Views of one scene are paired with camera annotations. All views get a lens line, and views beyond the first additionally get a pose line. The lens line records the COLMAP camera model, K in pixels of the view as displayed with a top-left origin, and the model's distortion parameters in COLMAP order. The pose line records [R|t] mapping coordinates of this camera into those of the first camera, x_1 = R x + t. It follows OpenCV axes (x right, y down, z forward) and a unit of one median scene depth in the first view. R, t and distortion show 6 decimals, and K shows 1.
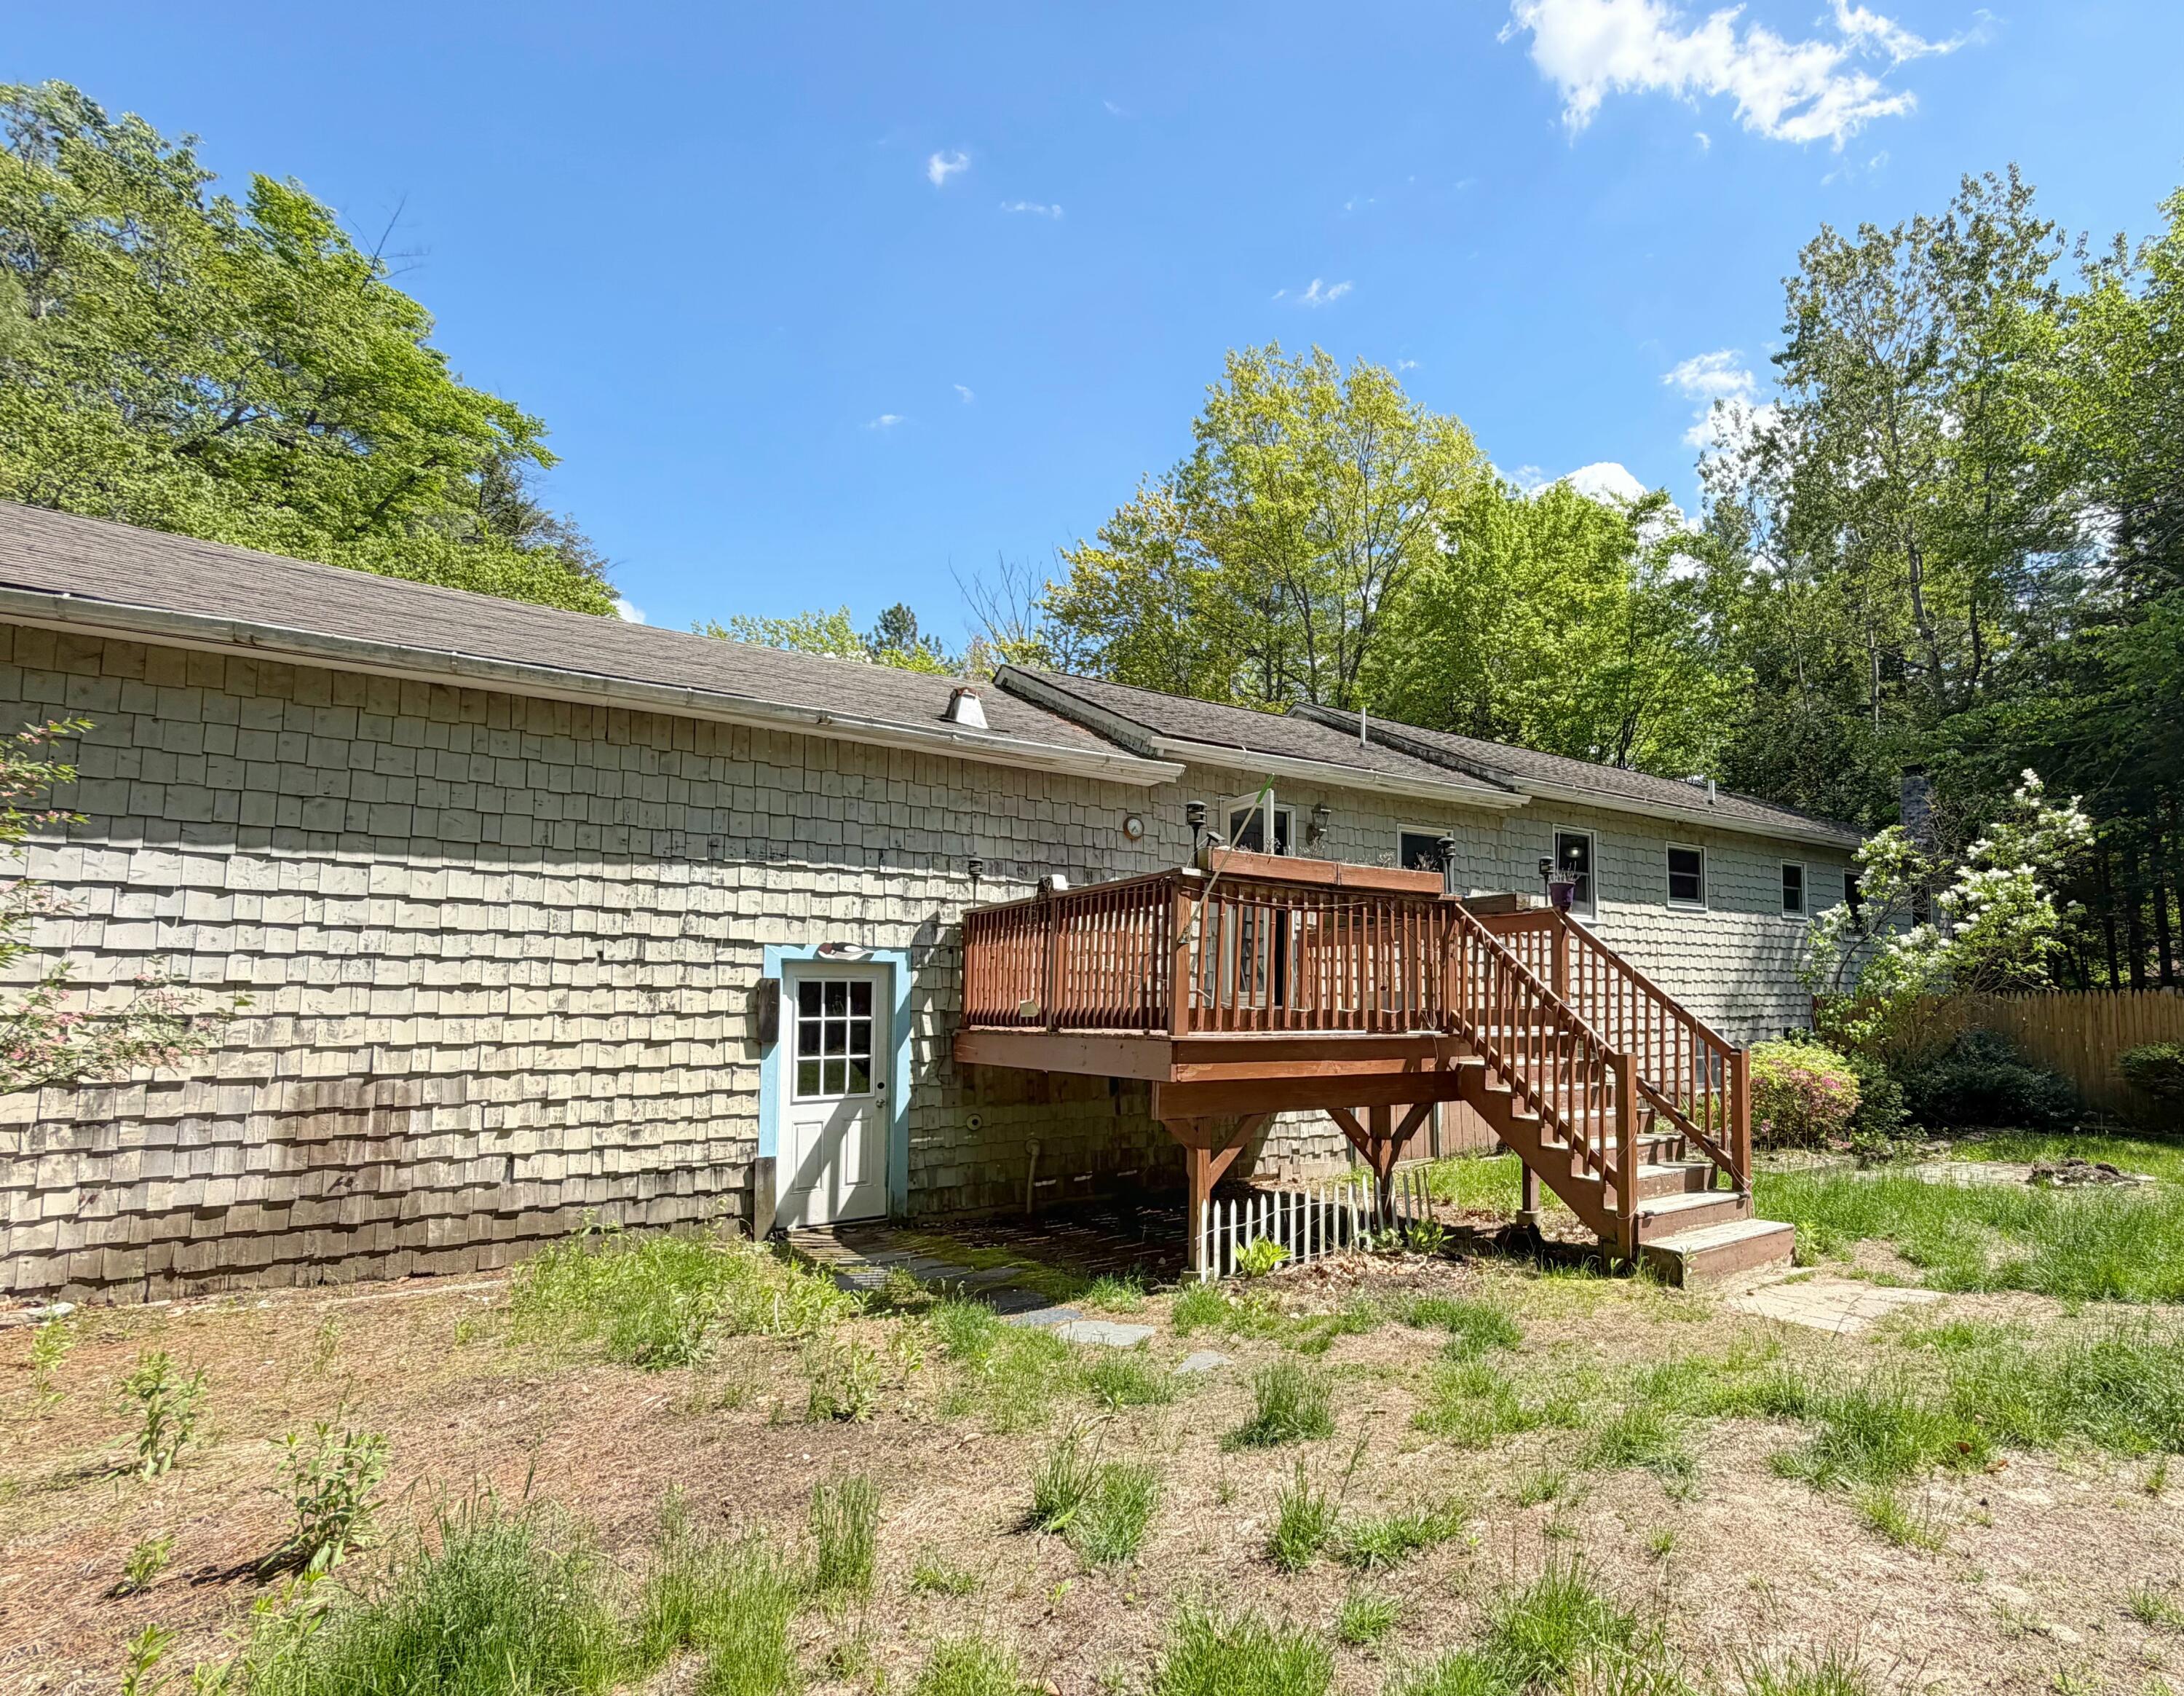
lens RADIAL K [[1629.5, 0, 1088.8], [0, 1629.5, 869.3], [0, 0, 1]] dist [-0.010515, -0.005603]
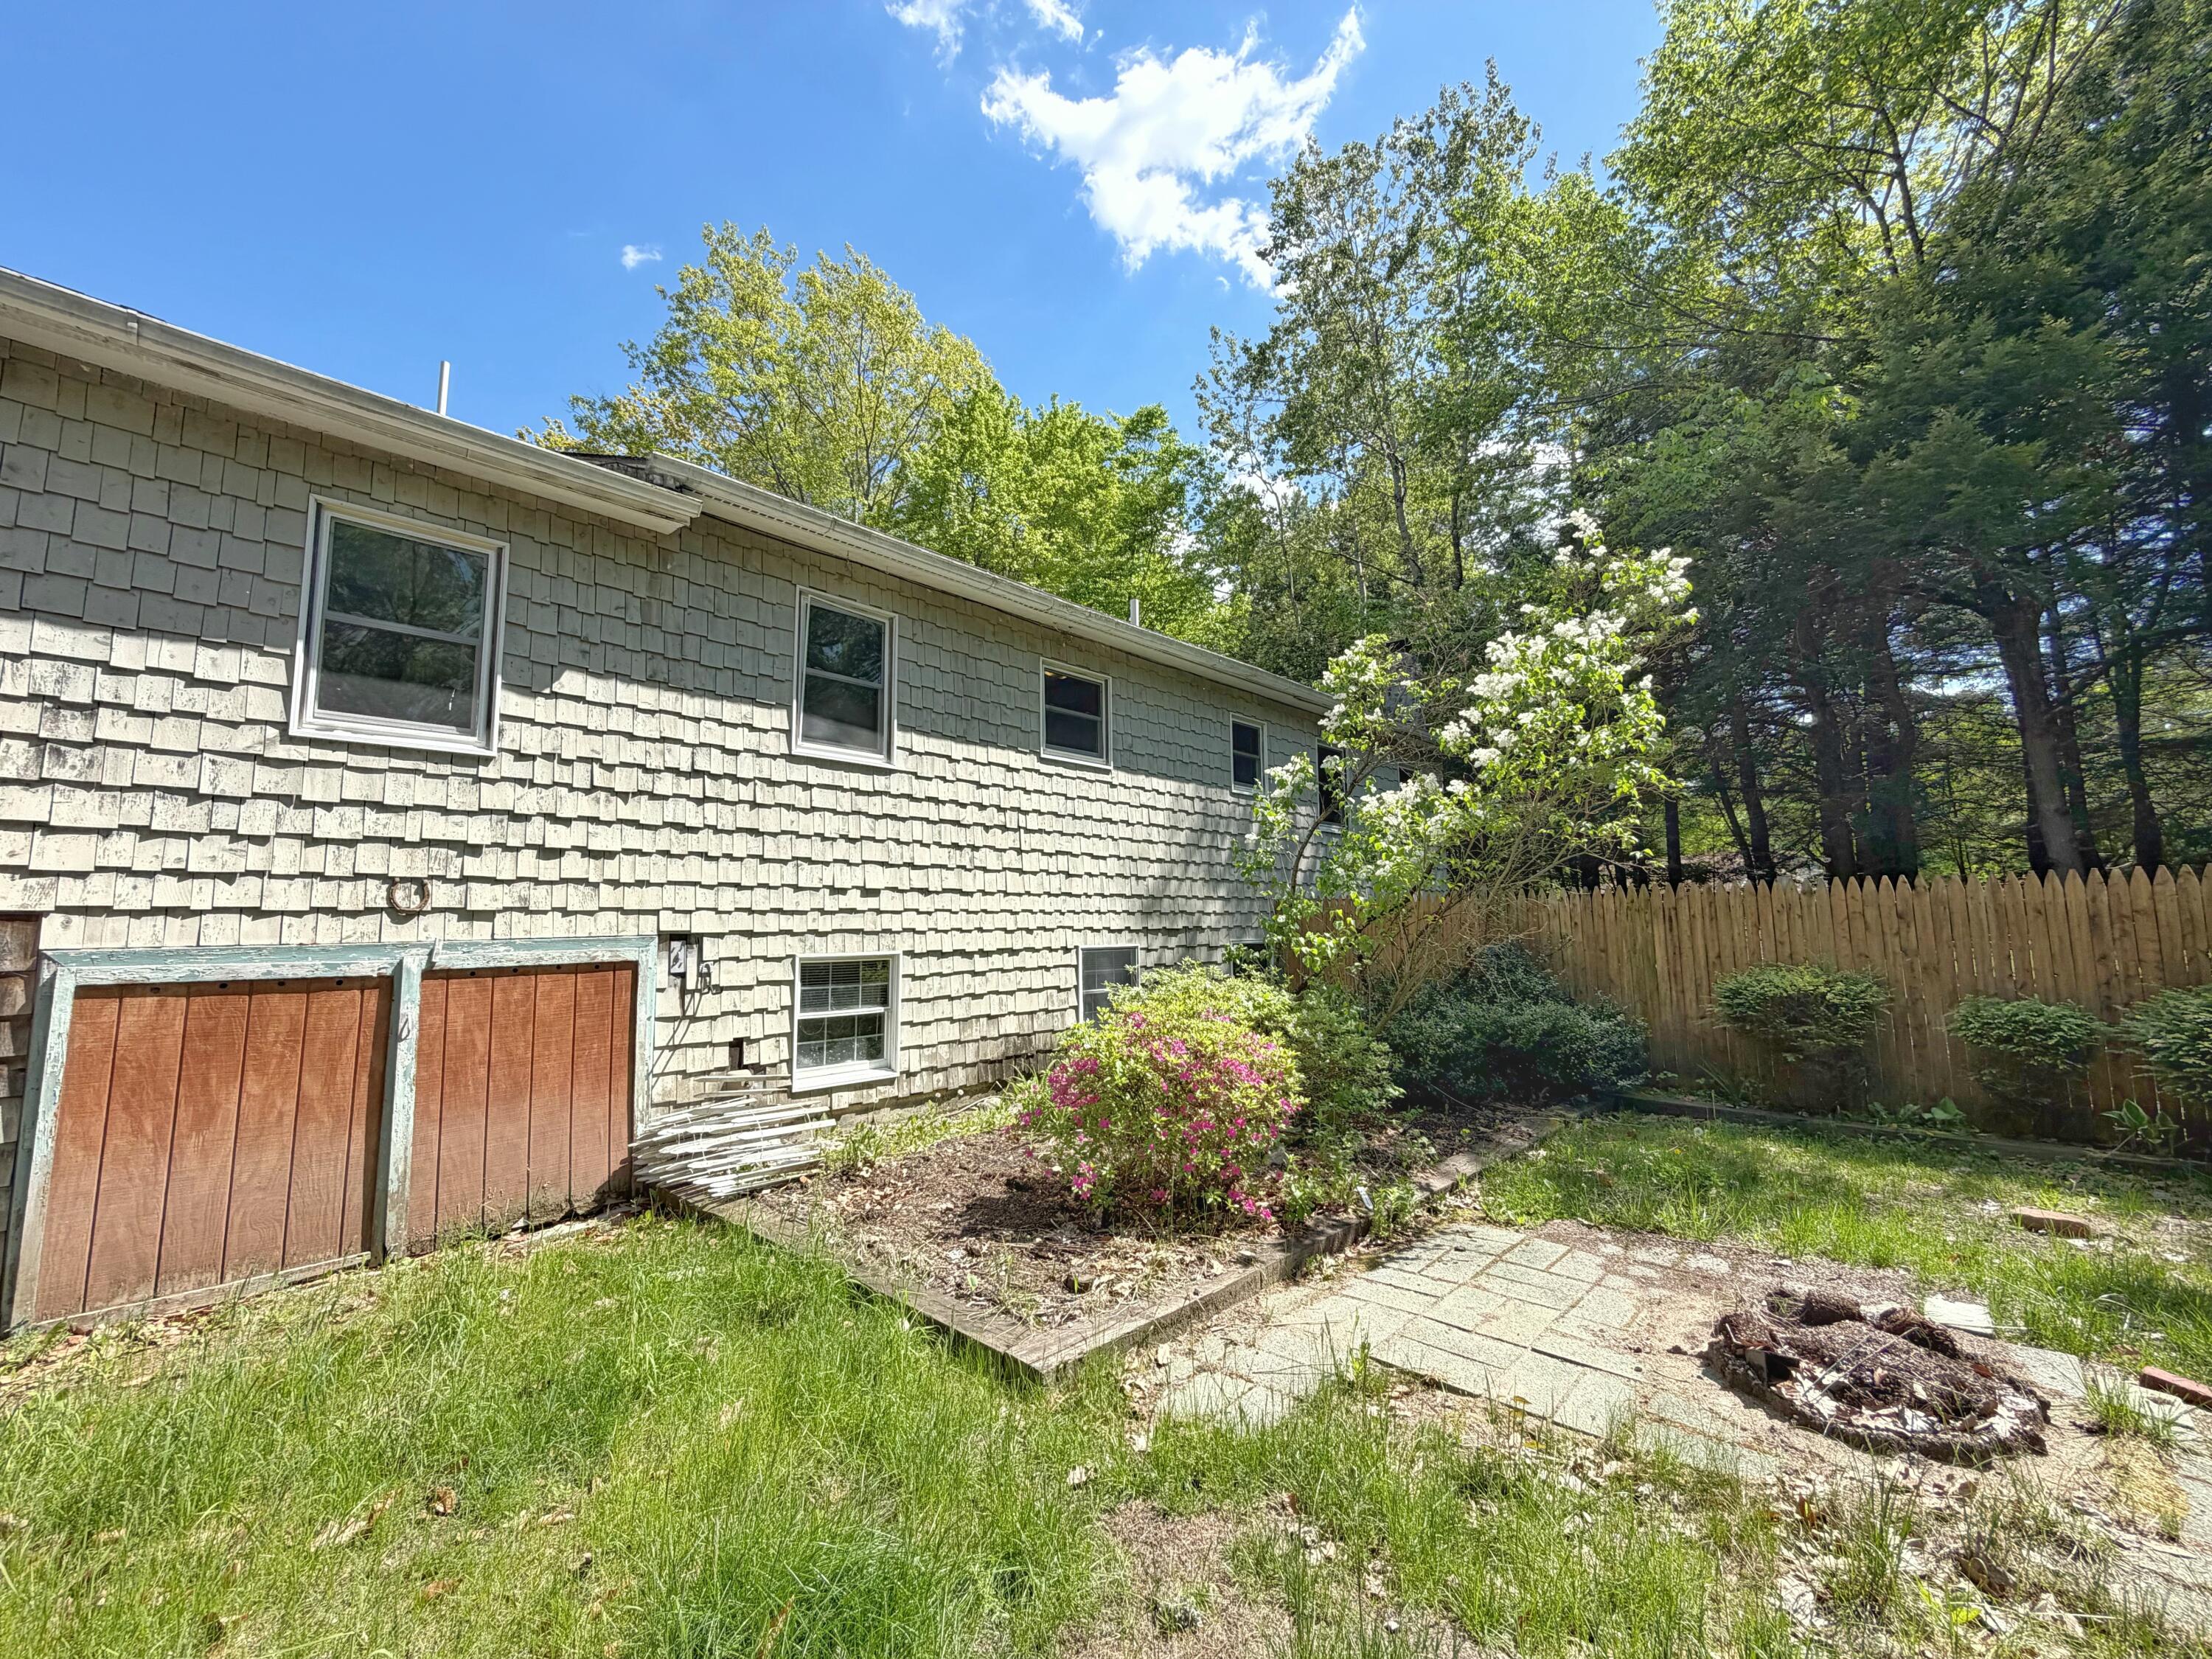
lens RADIAL K [[887.3, 0, 1102.2], [0, 887.3, 811.4], [0, 0, 1]] dist [0.000890, 0.000004]
pose [[0.989538, 0.012051, 0.143769, 0.327281], [-0.004183, 0.998483, -0.054899, 0.063225], [-0.144212, 0.053723, 0.988087, 0.646107]]
